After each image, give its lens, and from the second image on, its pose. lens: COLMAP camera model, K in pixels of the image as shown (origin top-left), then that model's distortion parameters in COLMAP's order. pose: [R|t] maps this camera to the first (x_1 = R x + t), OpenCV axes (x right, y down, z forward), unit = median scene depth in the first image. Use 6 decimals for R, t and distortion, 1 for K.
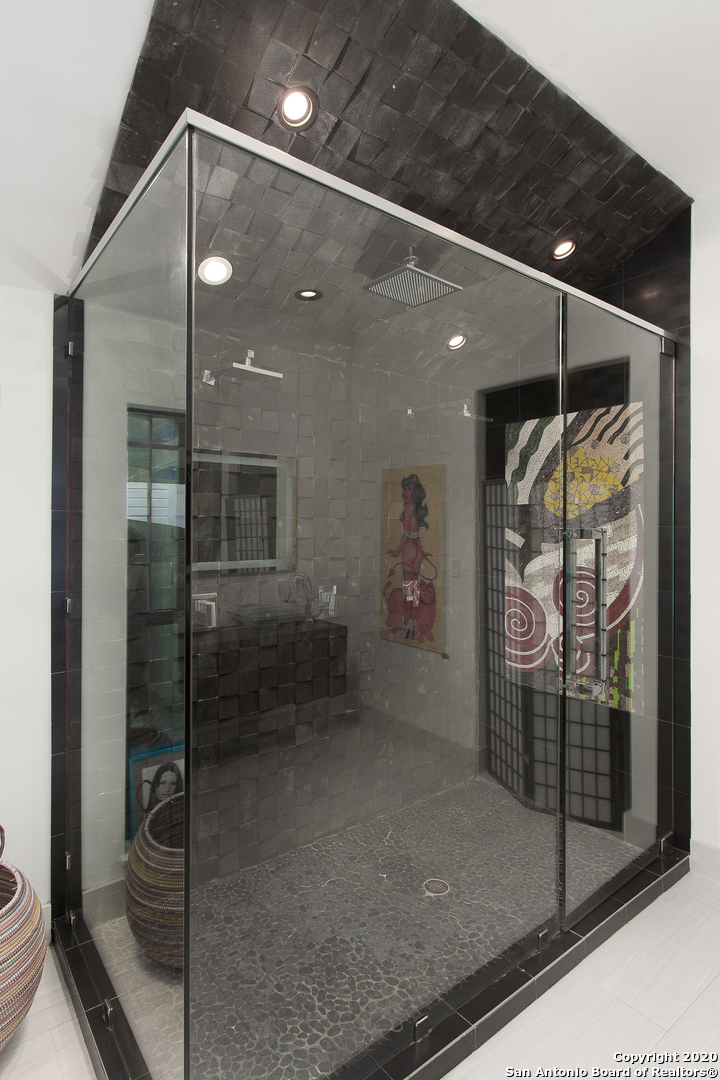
lens RADIAL K [[576.9, 0, 356.1], [0, 576.9, 526.4], [0, 0, 1]] dist [0.001750, 0.000557]
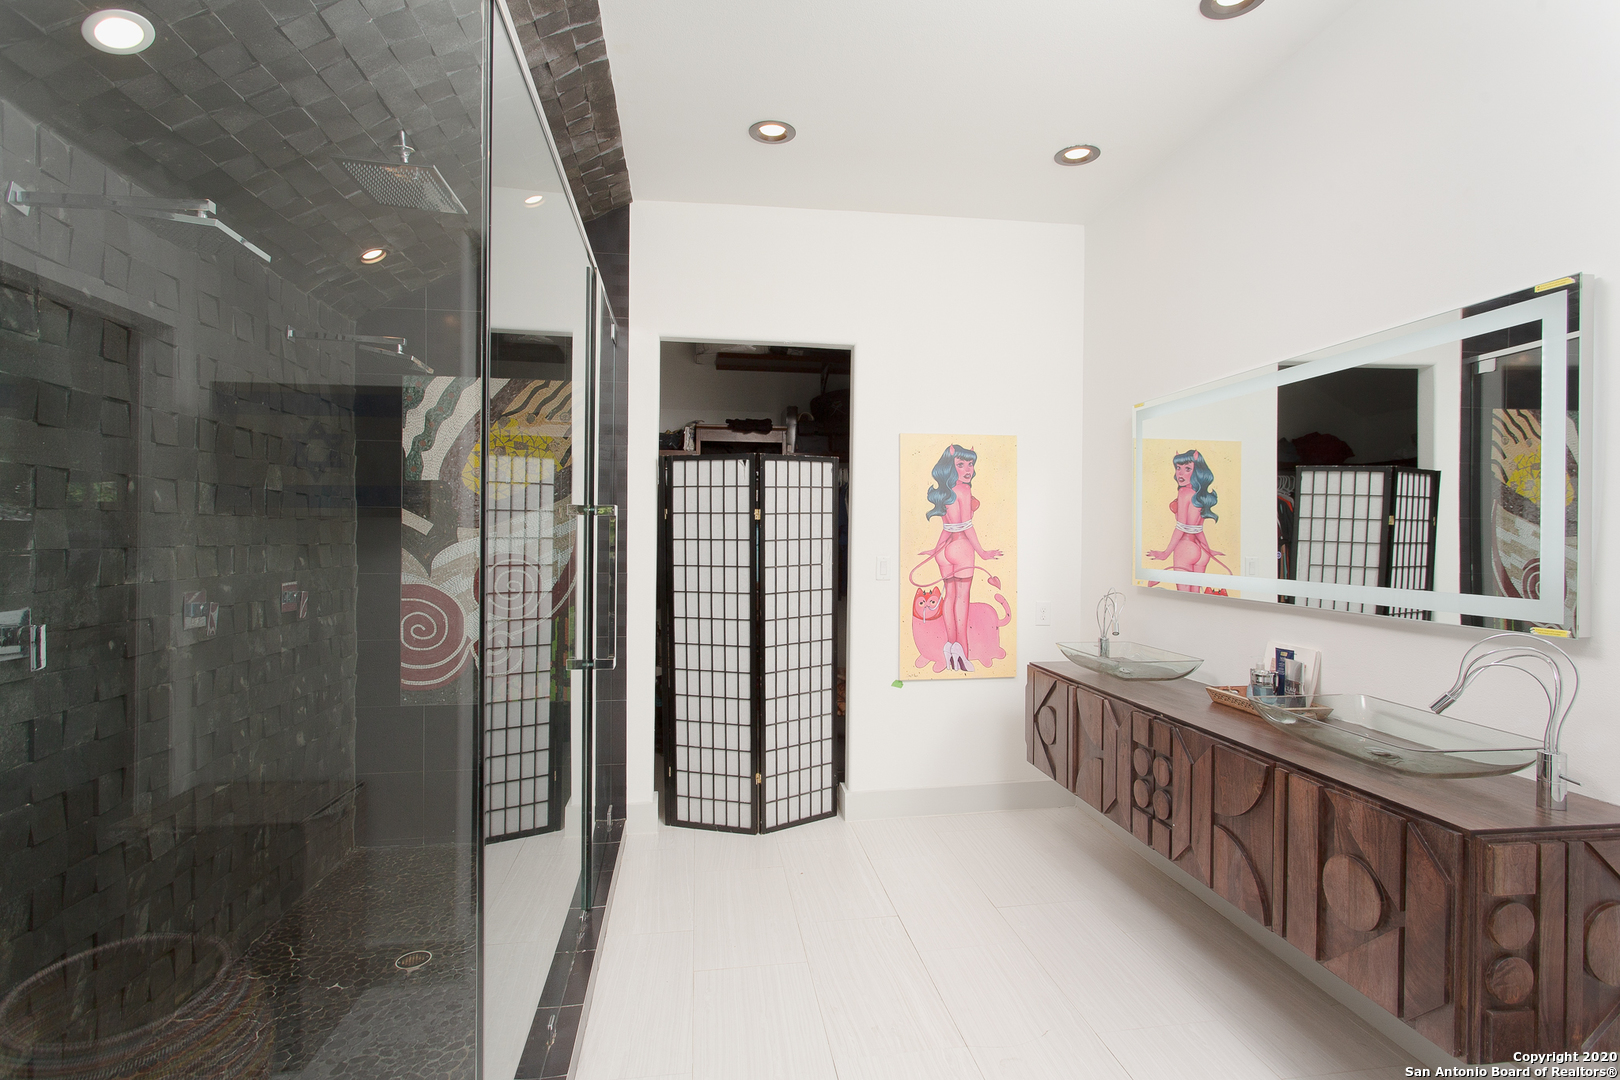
lens RADIAL K [[791.6, 0, 810.0], [0, 791.6, 540.0], [0, 0, 1]] dist [0.002555, 0.000465]
pose [[0.478084, -0.004951, 0.878300, -0.439637], [-0.003634, 0.999964, 0.007615, 0.035912], [-0.878307, -0.006832, 0.478049, 0.014199]]
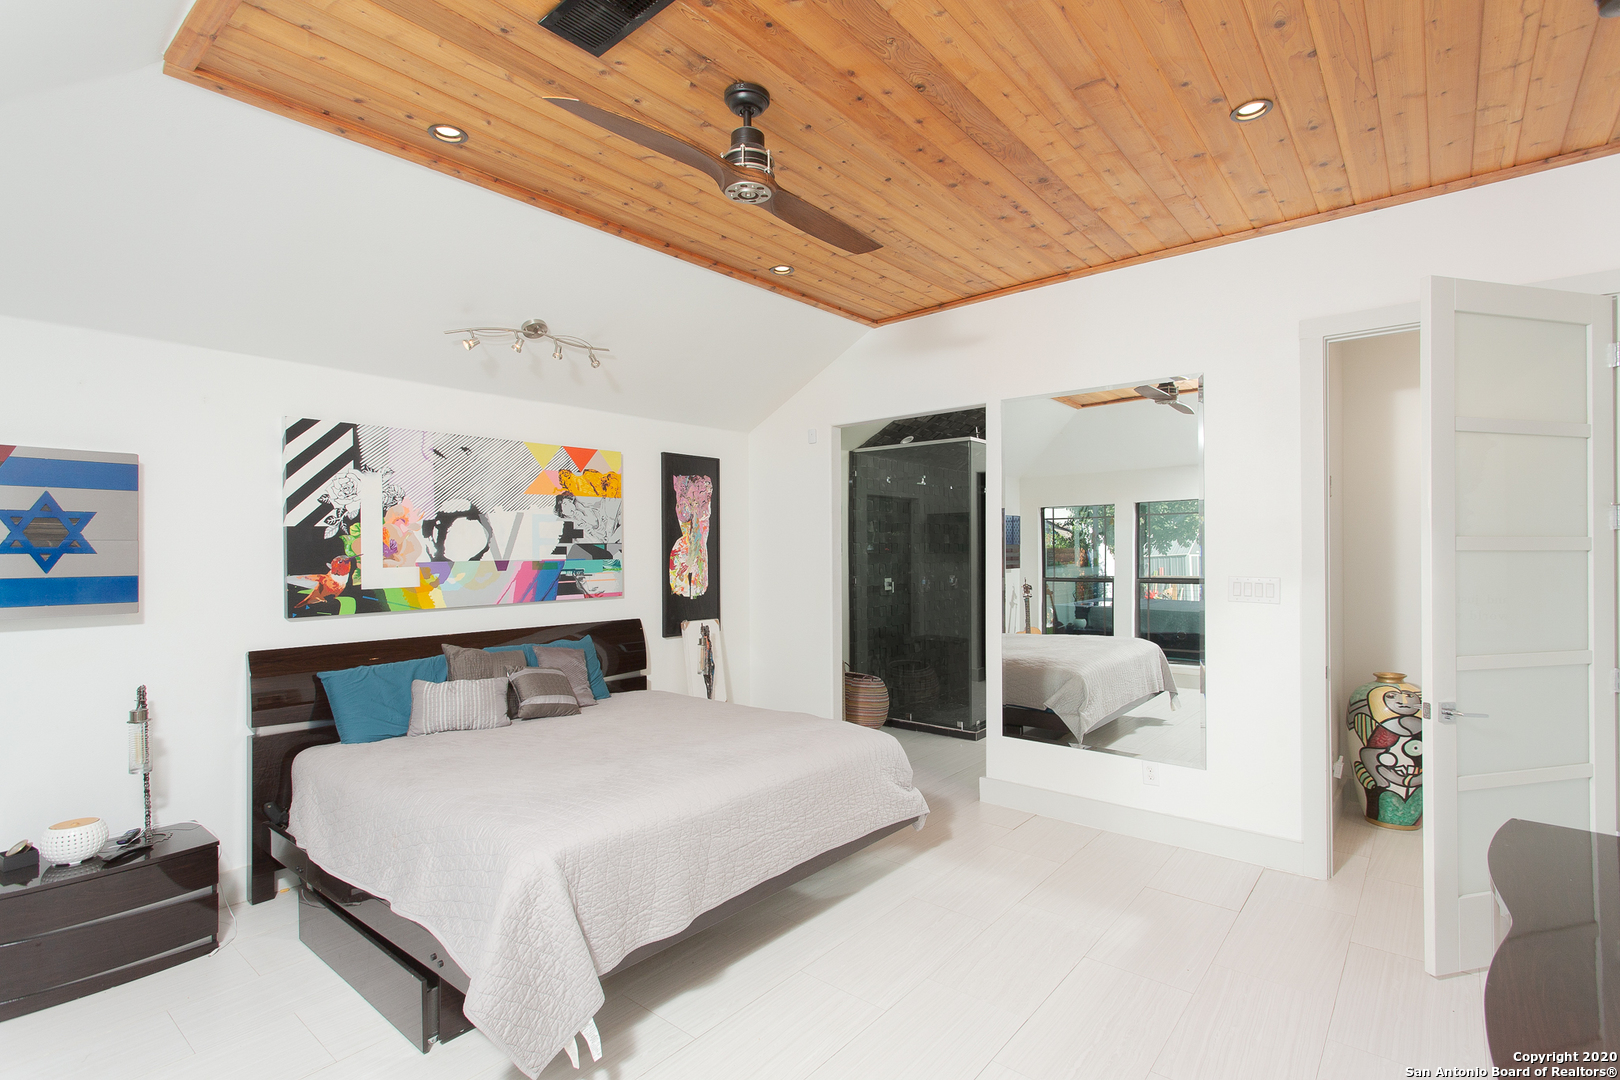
lens RADIAL K [[791.6, 0, 810.0], [0, 791.6, 540.0], [0, 0, 1]] dist [0.002555, 0.000465]
pose [[0.966631, -0.007353, 0.256067, -1.066963], [0.009509, 0.999929, -0.007181, -0.009151], [-0.255997, 0.009376, 0.966632, -1.489154]]
